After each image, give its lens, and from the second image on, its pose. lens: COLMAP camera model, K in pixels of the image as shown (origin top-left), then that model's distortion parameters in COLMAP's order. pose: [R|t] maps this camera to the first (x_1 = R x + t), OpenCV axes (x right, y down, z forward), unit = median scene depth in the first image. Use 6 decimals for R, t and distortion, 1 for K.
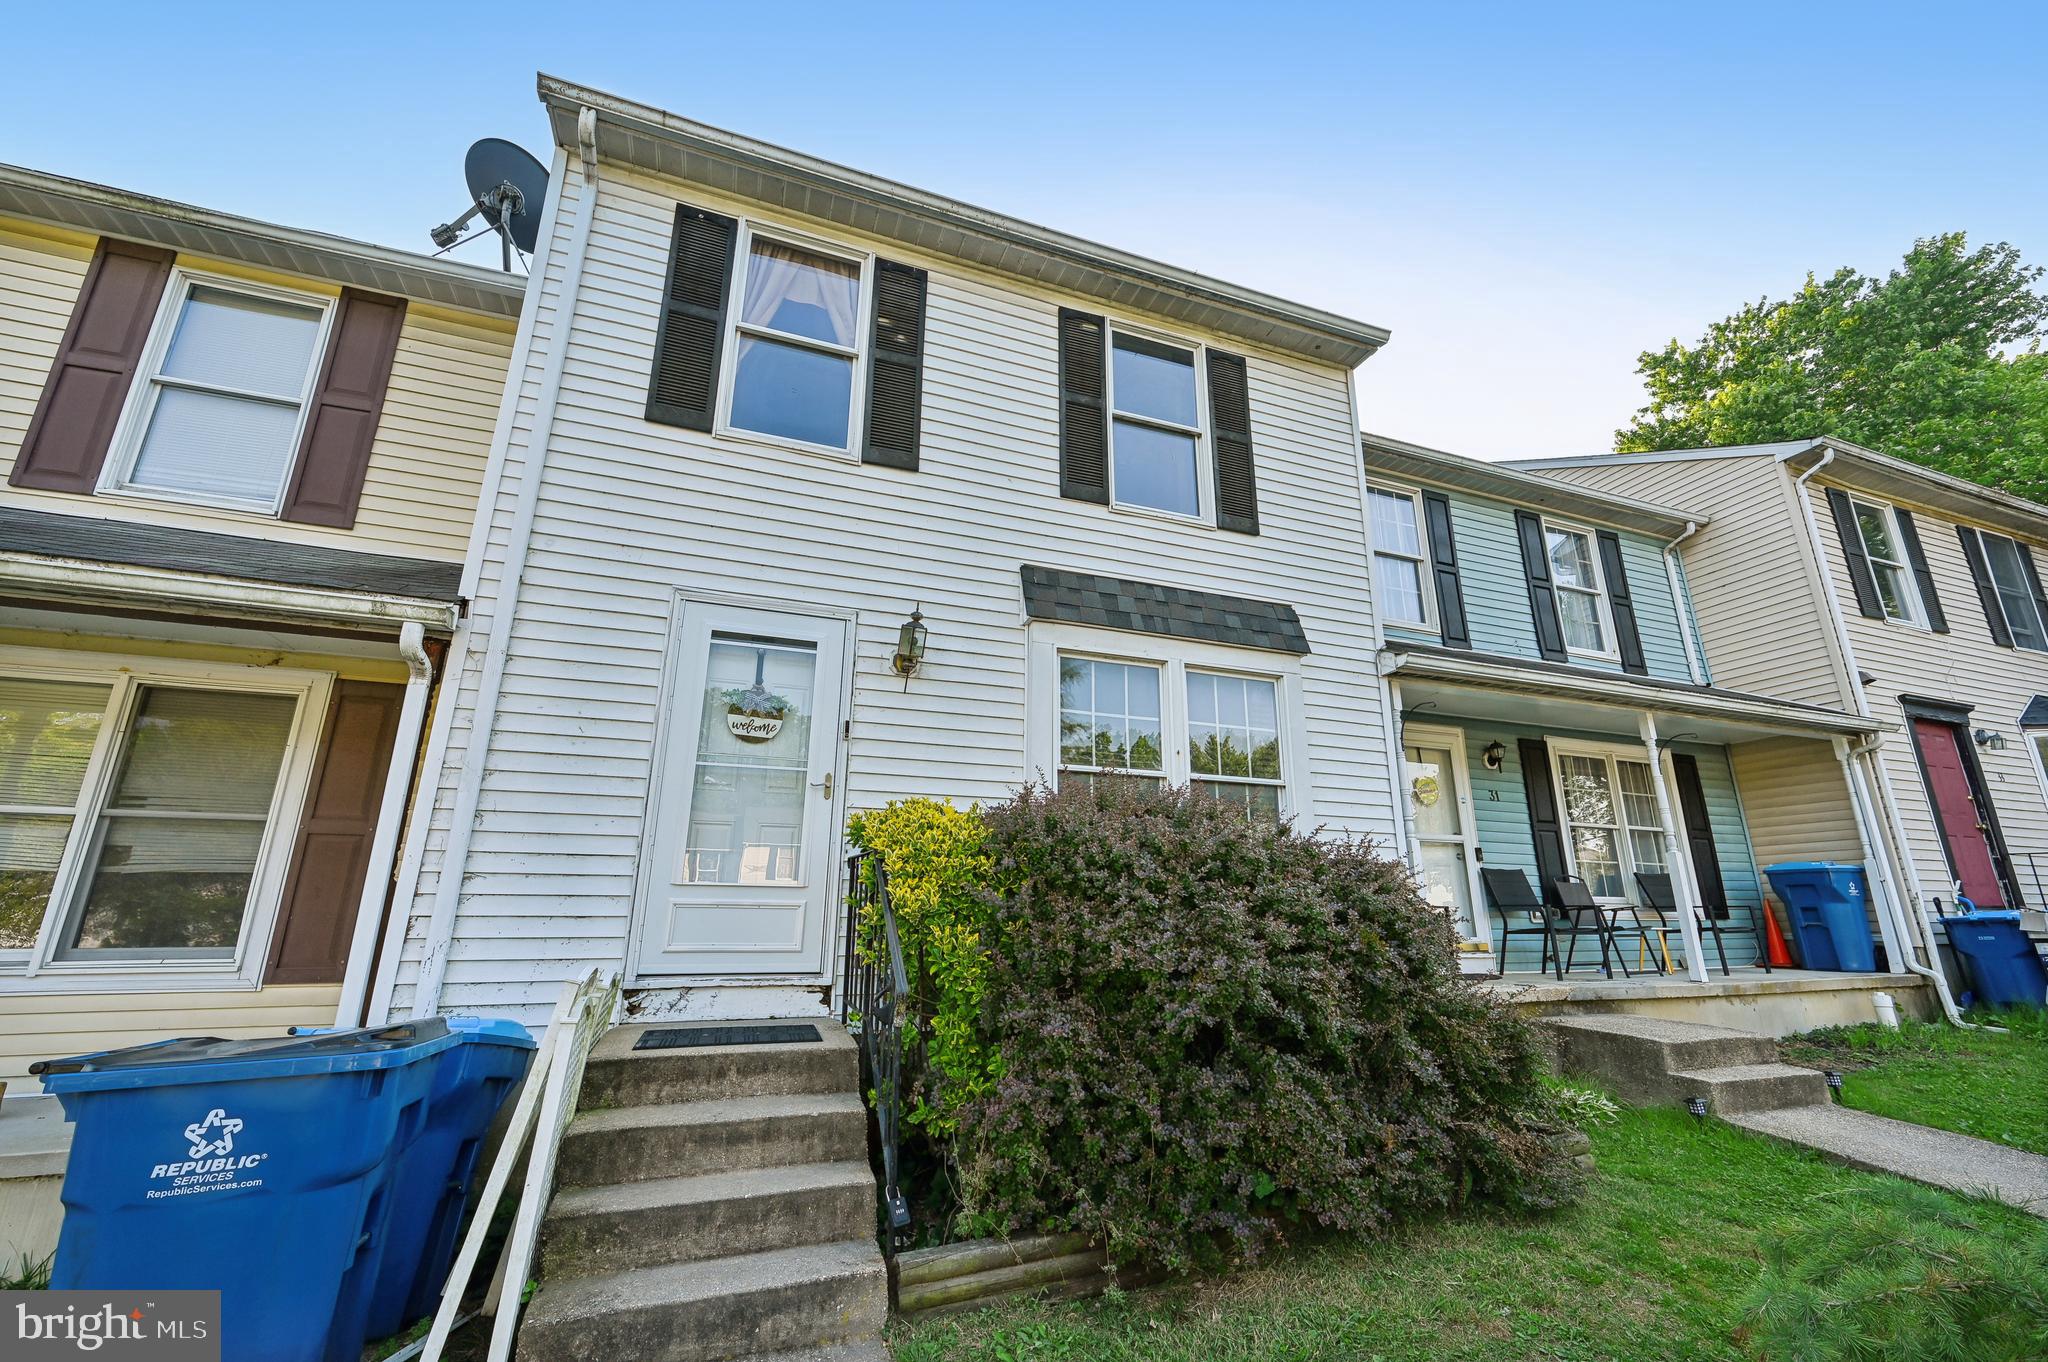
lens RADIAL K [[814.8, 0, 1039.0], [0, 814.8, 683.8], [0, 0, 1]] dist [-0.004027, 0.000287]
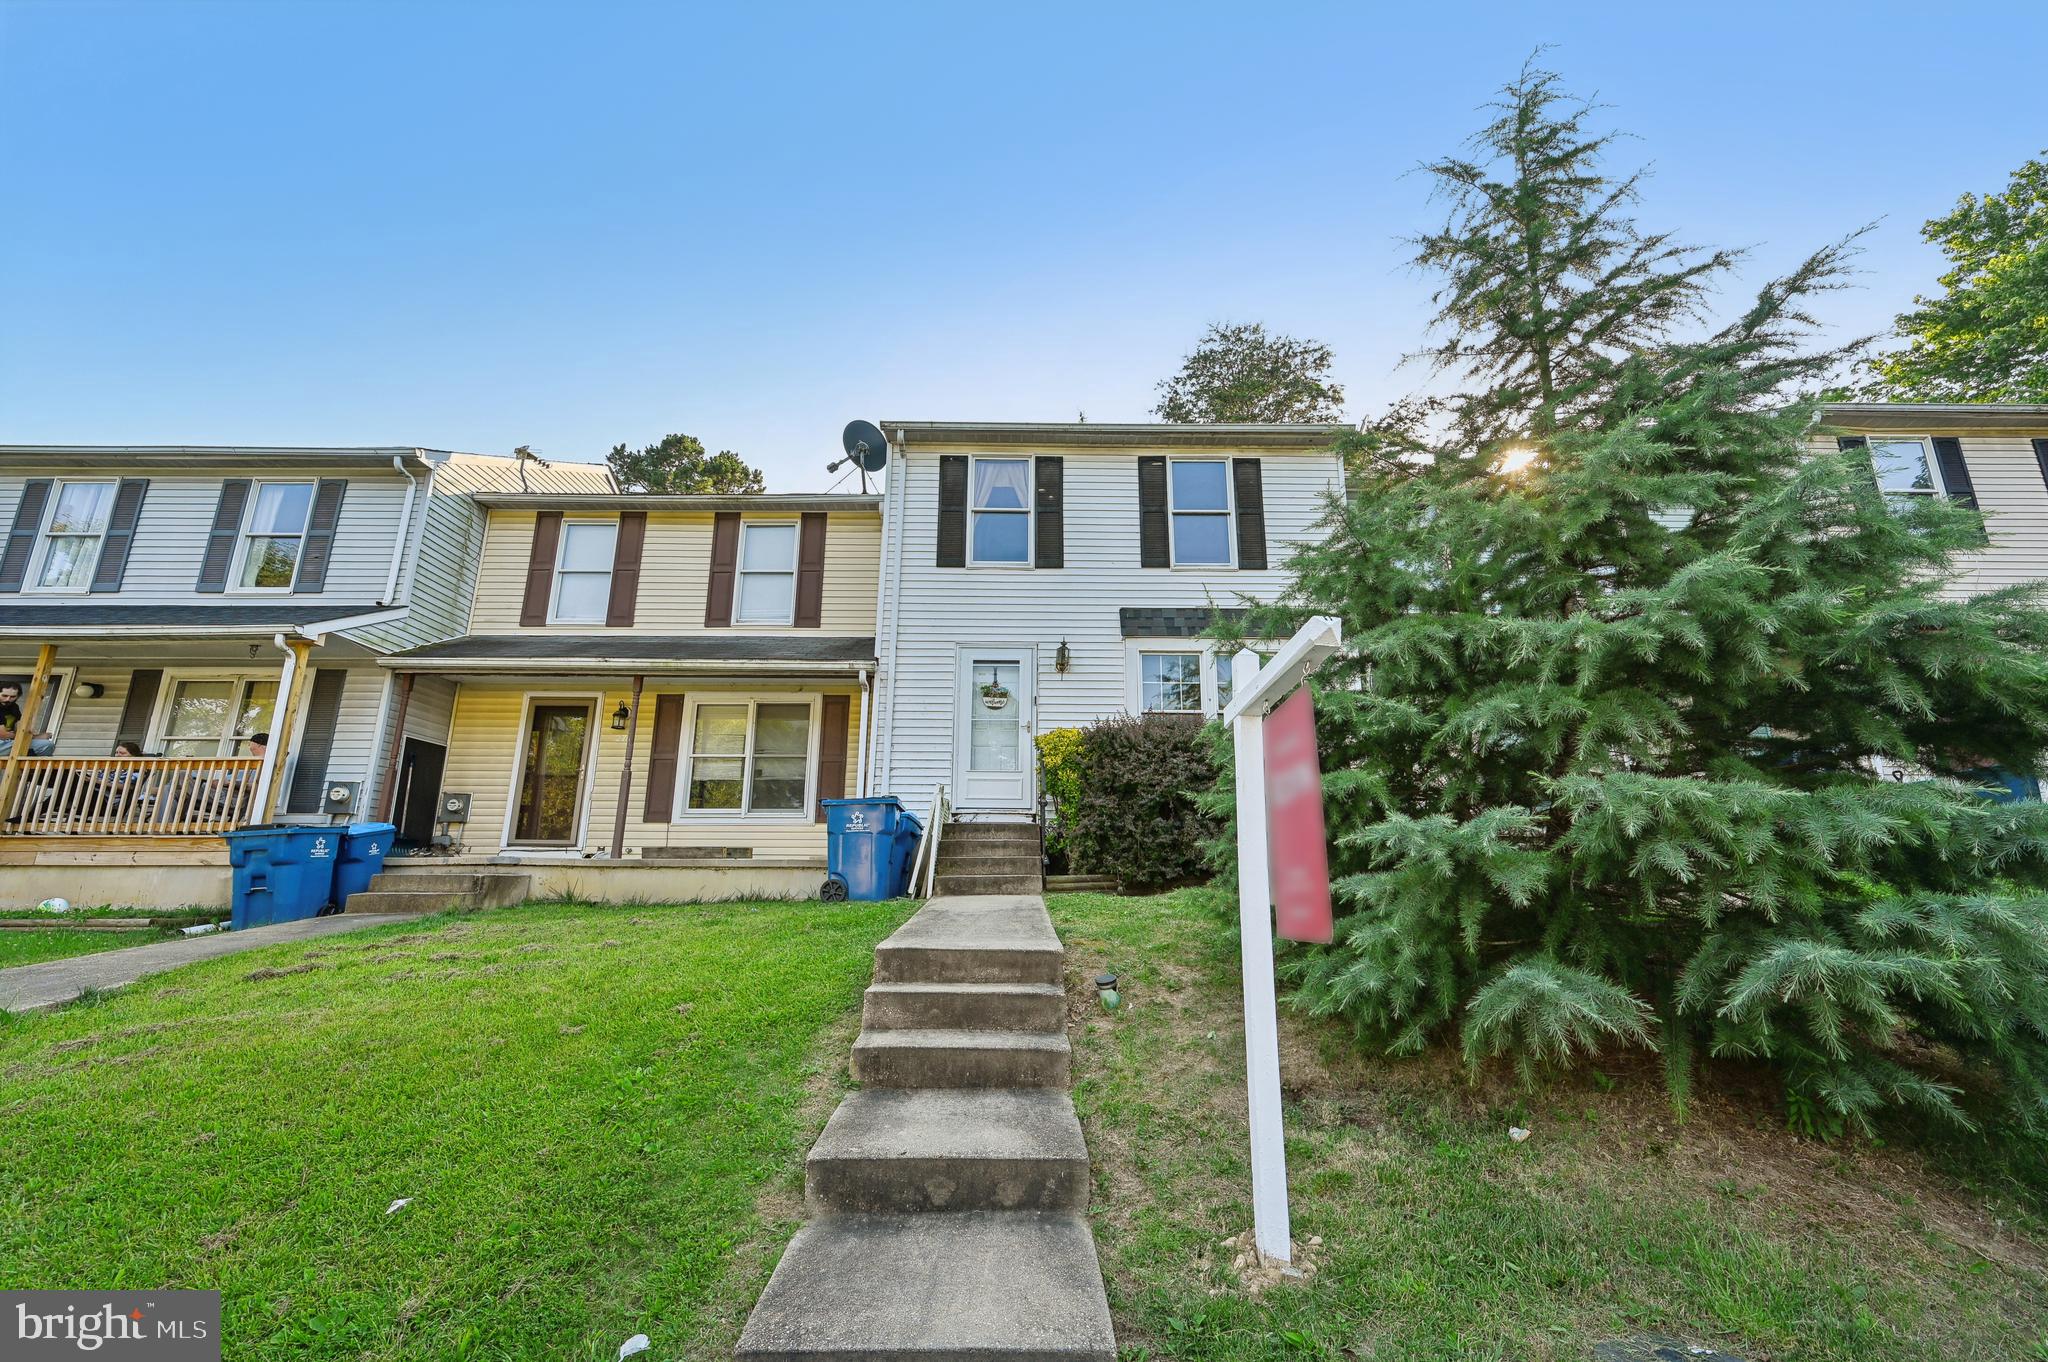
lens RADIAL K [[874.9, 0, 1024.0], [0, 874.9, 681.0], [0, 0, 1]] dist [-0.000907, -0.000134]
pose [[0.934686, -0.082917, -0.345669, 0.495711], [0.090438, 0.995886, 0.005657, -0.009042], [0.343777, -0.036550, 0.938340, -1.079693]]
